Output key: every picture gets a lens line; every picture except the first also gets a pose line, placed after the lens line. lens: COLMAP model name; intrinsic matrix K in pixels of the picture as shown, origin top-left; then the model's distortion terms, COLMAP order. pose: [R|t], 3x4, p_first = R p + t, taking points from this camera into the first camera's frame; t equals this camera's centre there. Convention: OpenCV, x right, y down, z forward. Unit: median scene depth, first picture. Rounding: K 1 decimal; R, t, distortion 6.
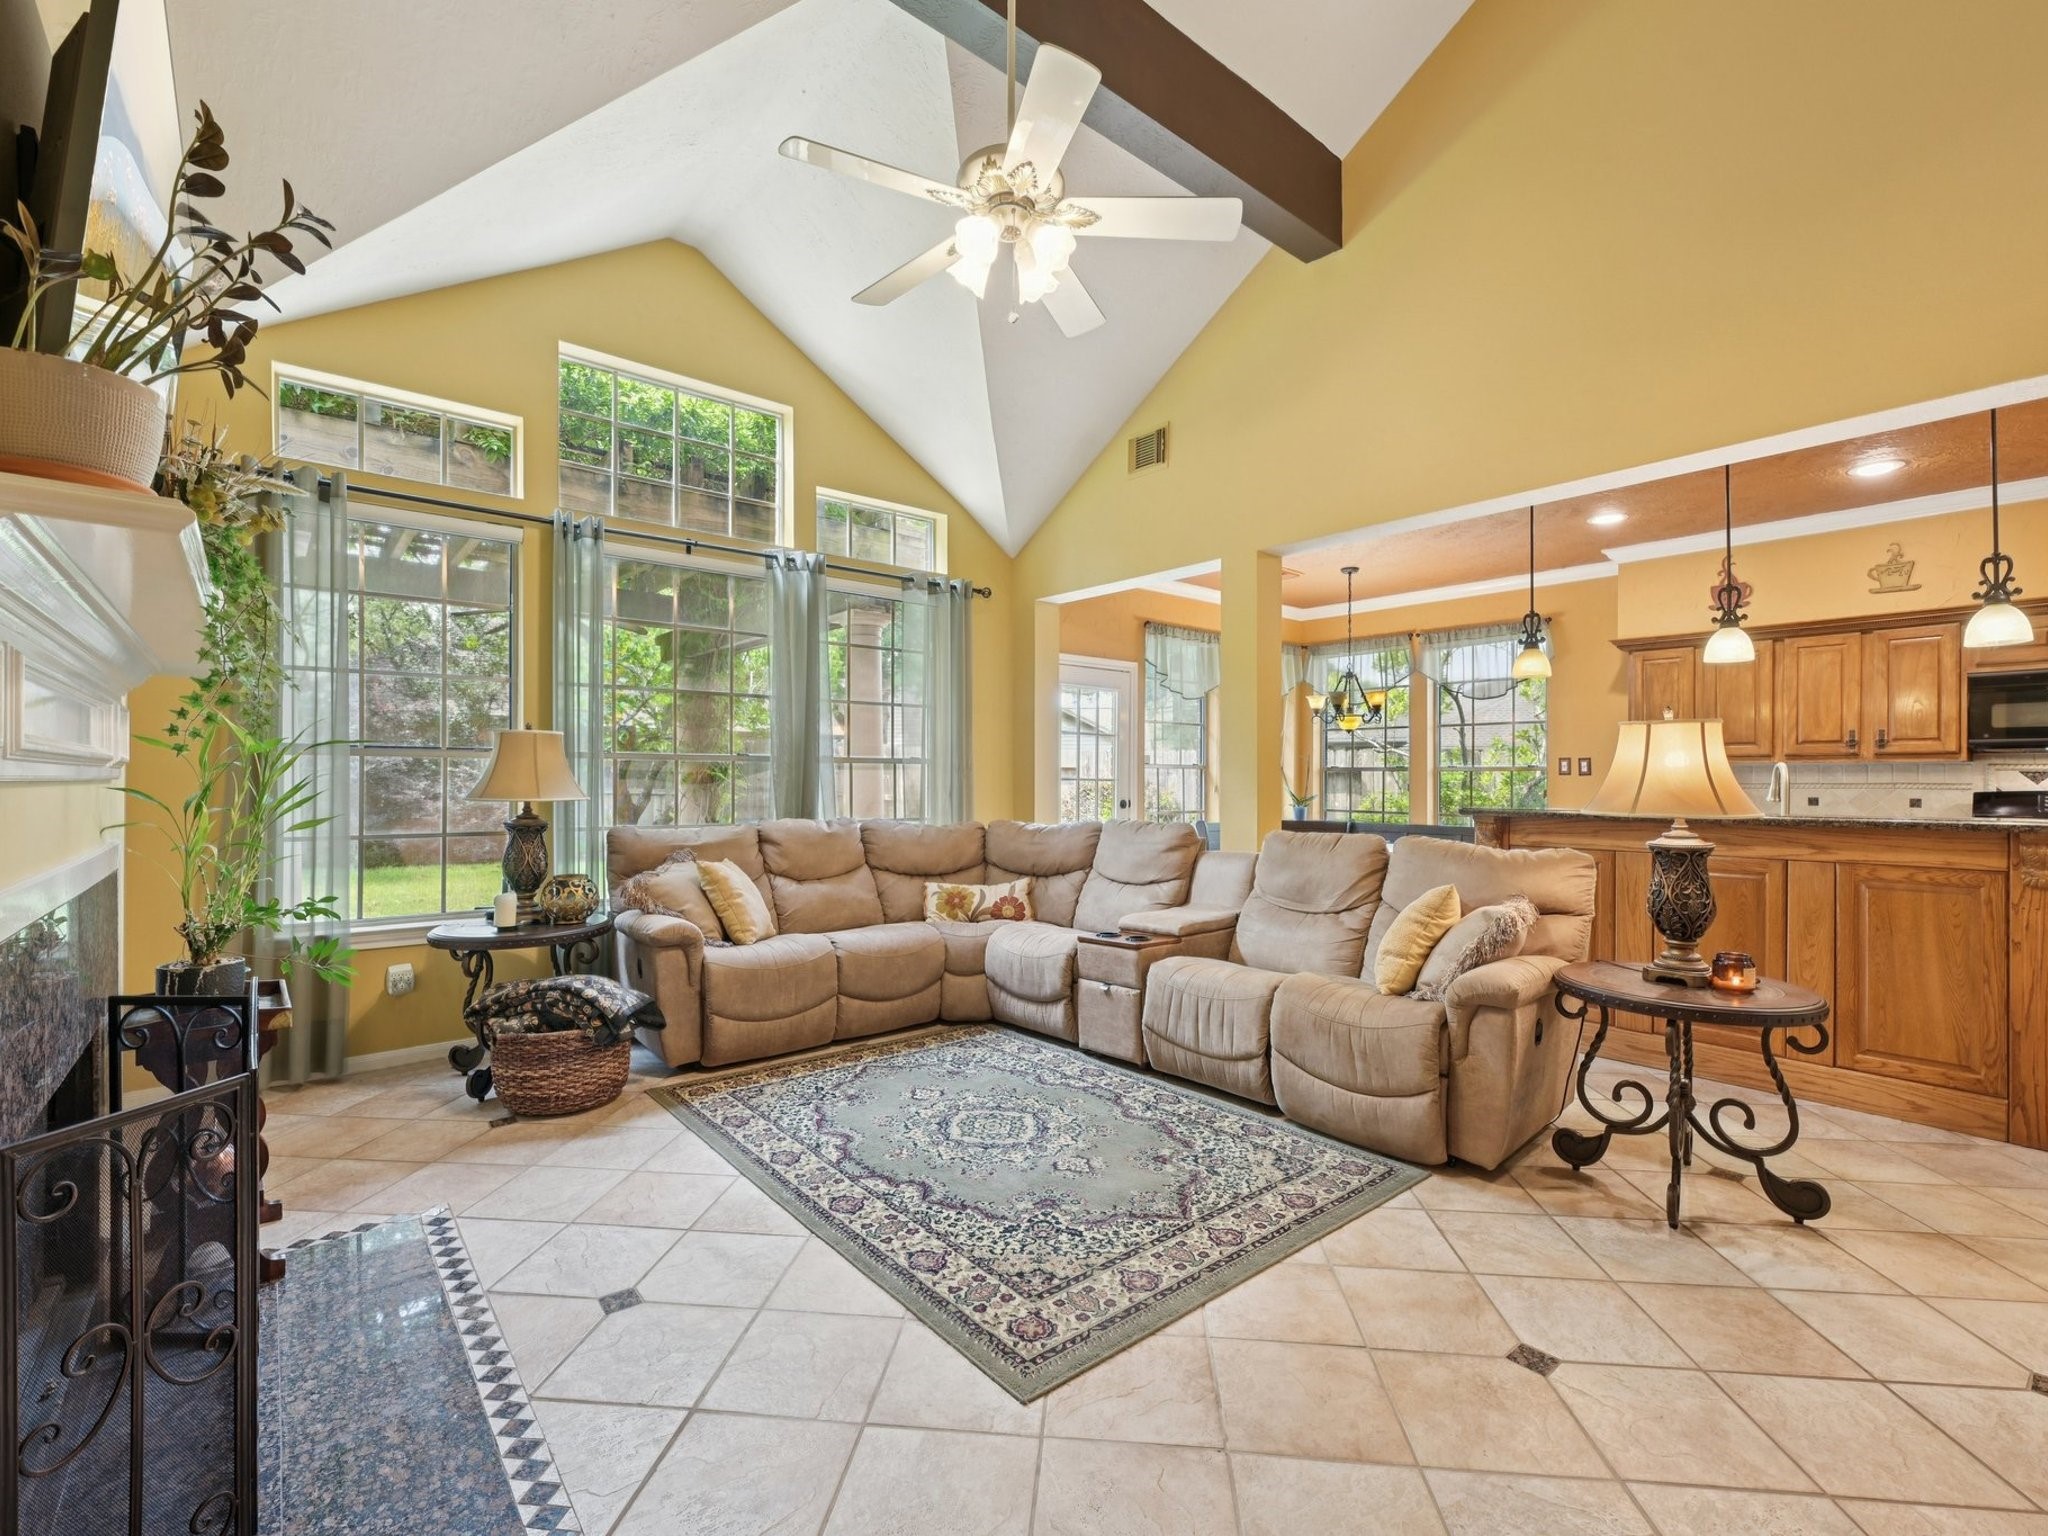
lens RADIAL K [[915.5, 0, 1031.3], [0, 915.5, 777.7], [0, 0, 1]] dist [0.001210, -0.000028]
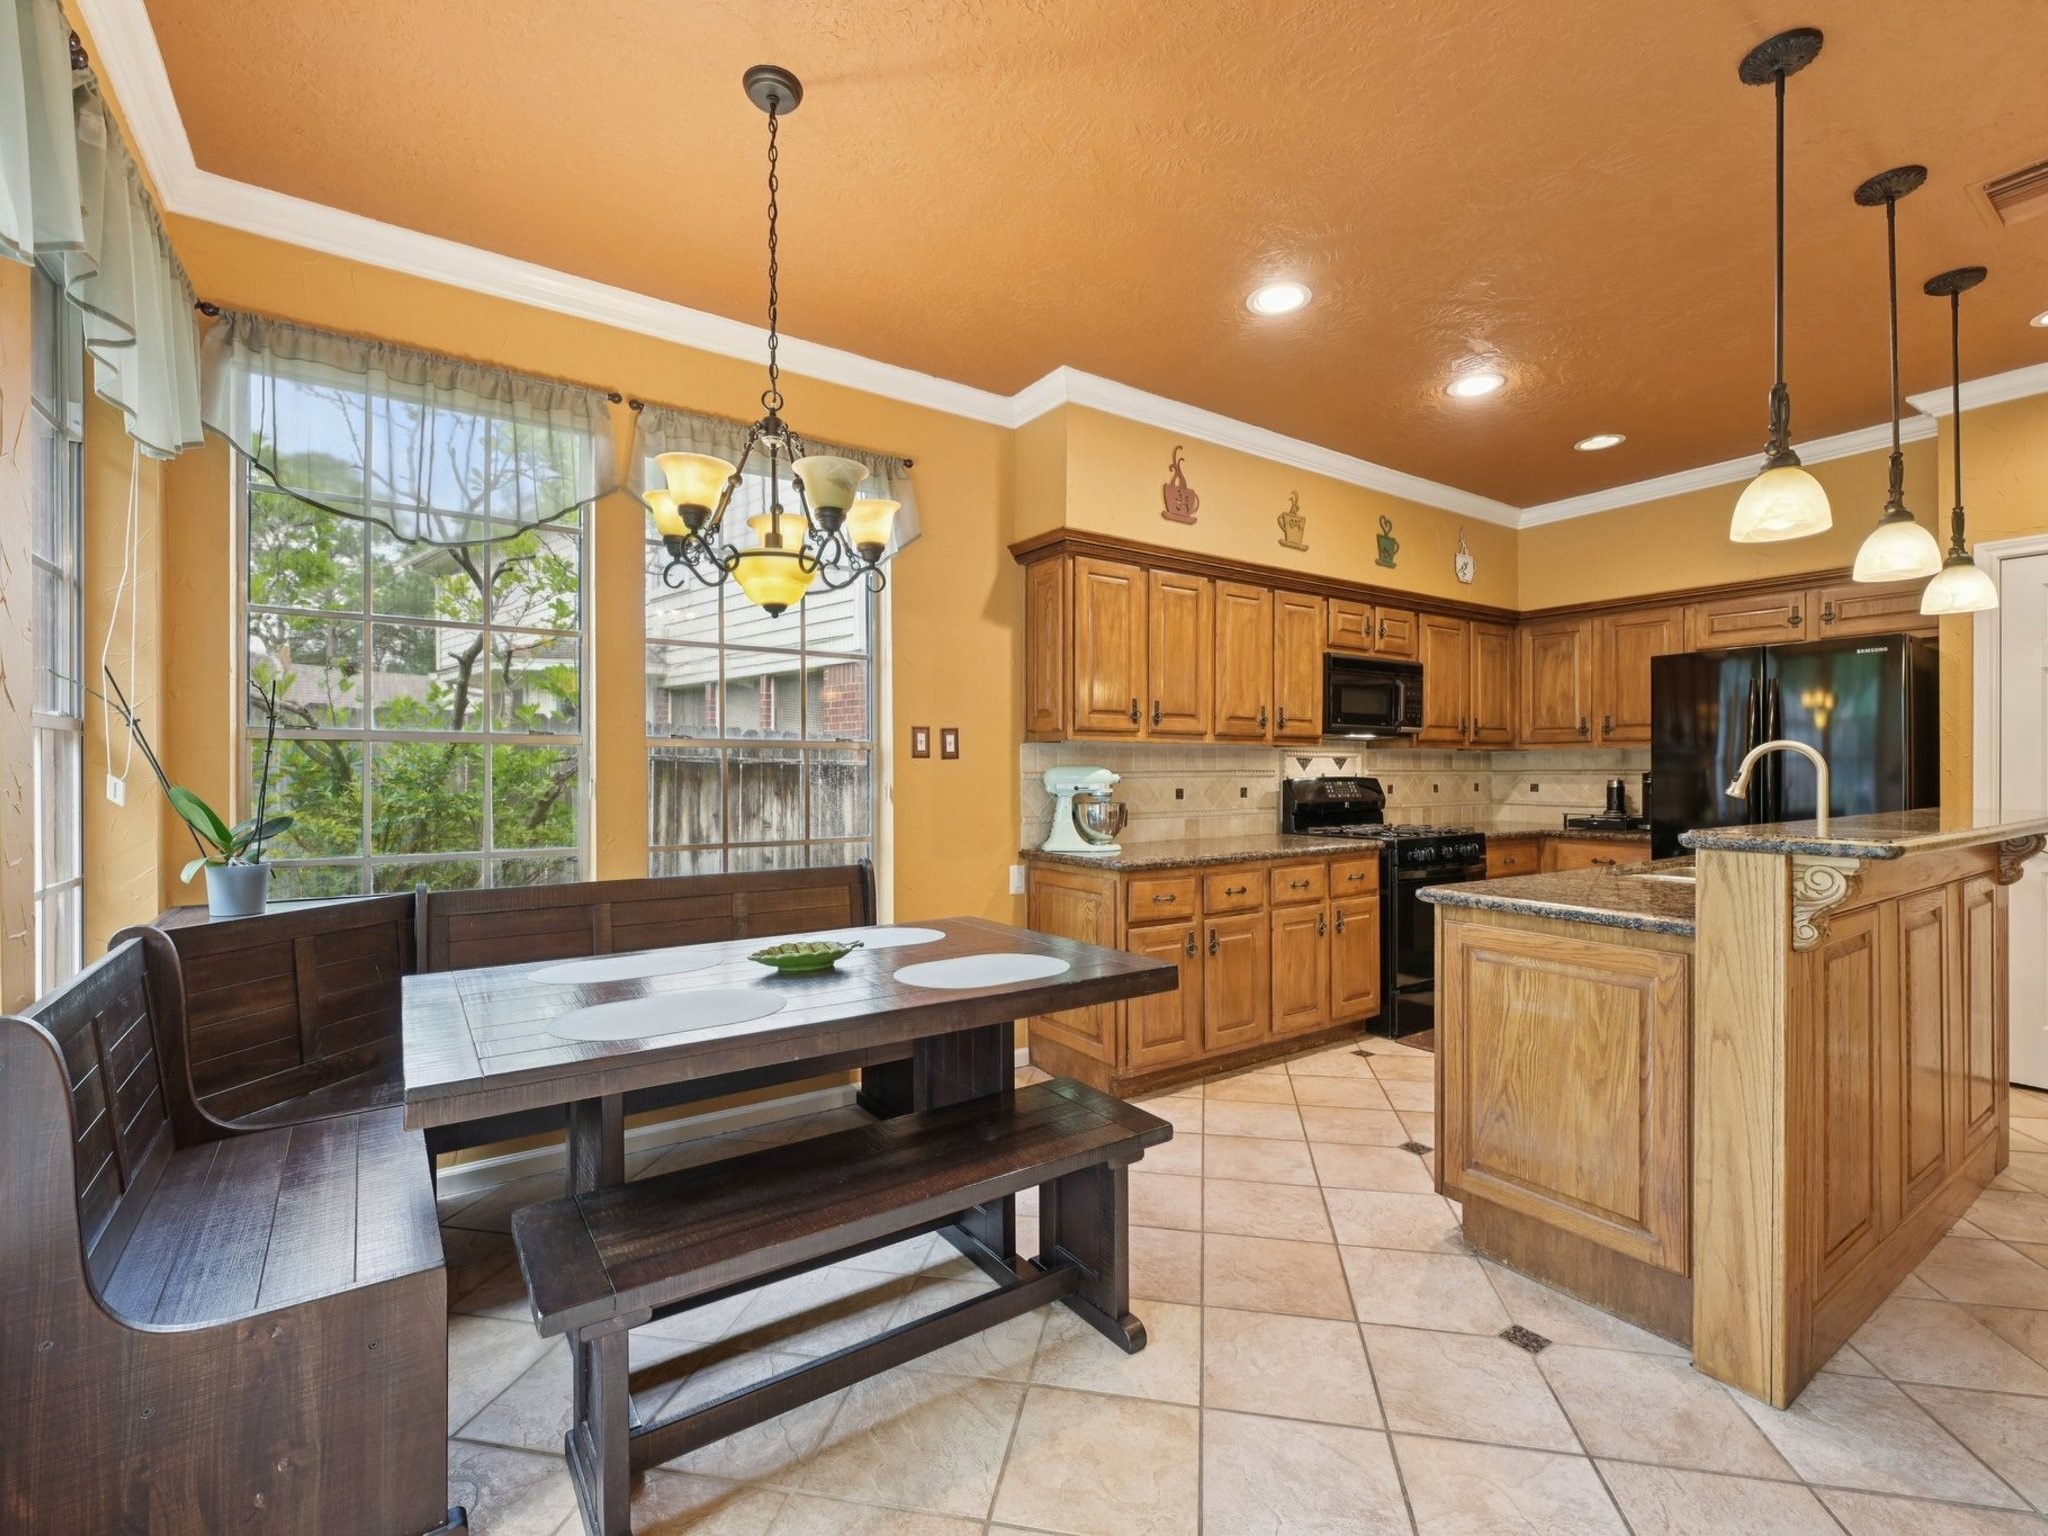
lens RADIAL K [[917.7, 0, 1026.0], [0, 917.7, 770.1], [0, 0, 1]] dist [0.000475, 0.000003]
pose [[0.092057, -0.003476, 0.995748, 0.066689], [-0.000800, 0.999993, 0.003565, 0.003496], [-0.995753, -0.001125, 0.092054, 1.359376]]
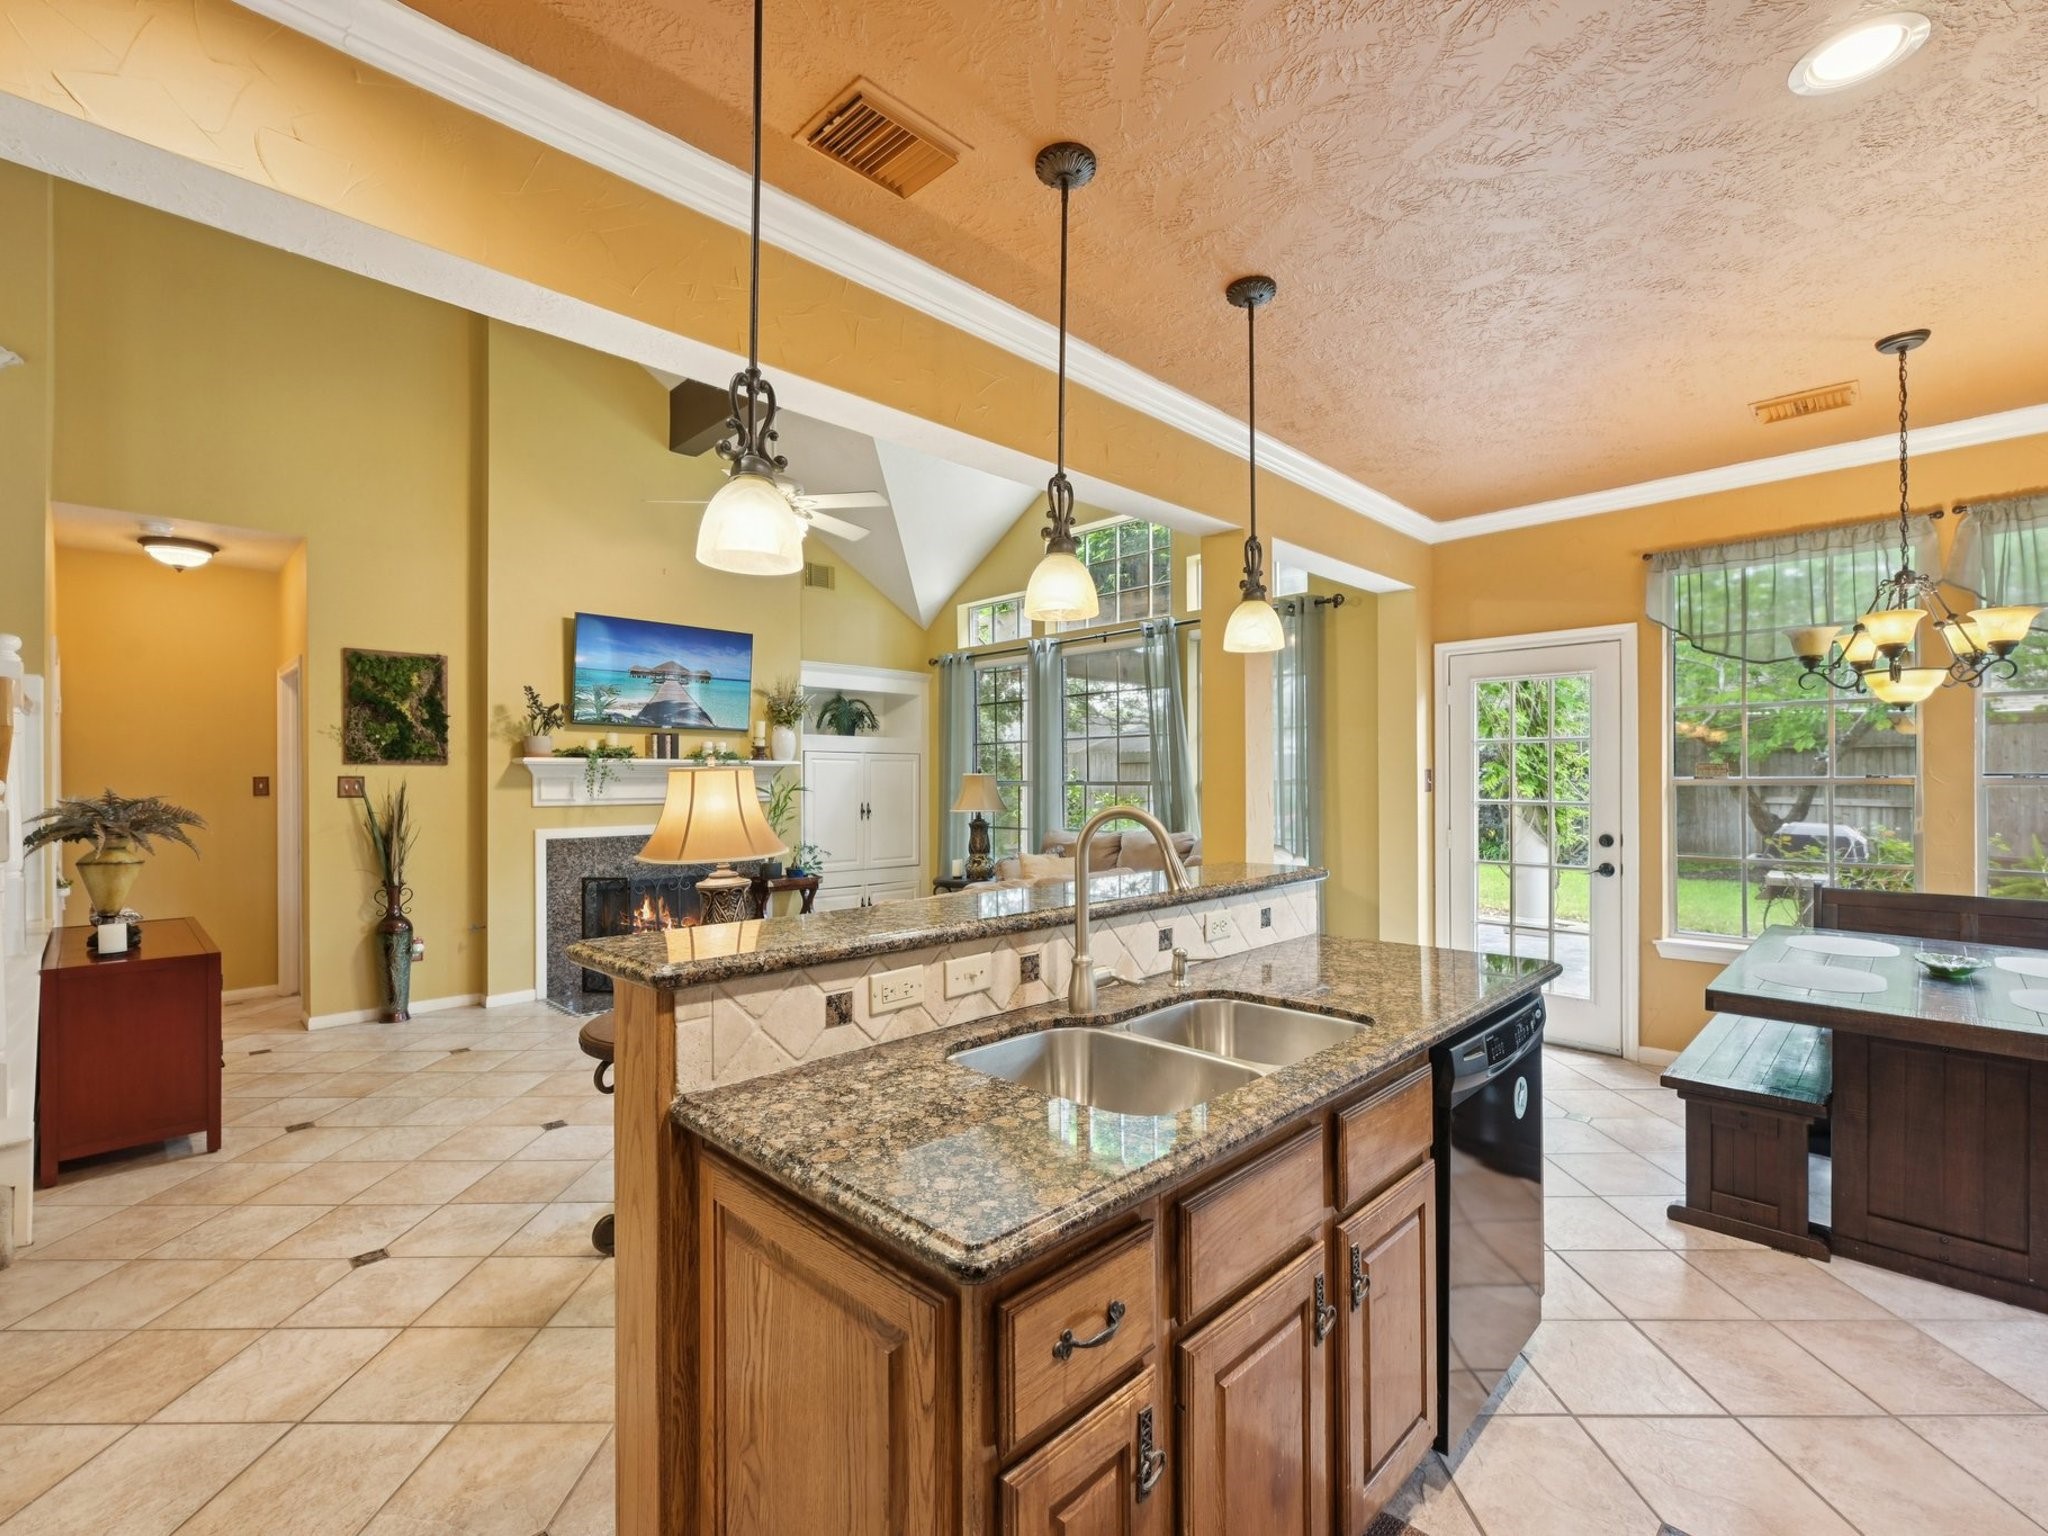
lens RADIAL K [[915.7, 0, 1027.1], [0, 915.7, 776.3], [0, 0, 1]] dist [0.000804, 0.000064]
pose [[0.090599, -0.009663, -0.995841, 1.148437], [0.008970, 0.999920, -0.008886, -0.024862], [0.995847, -0.008127, 0.090679, 0.822840]]
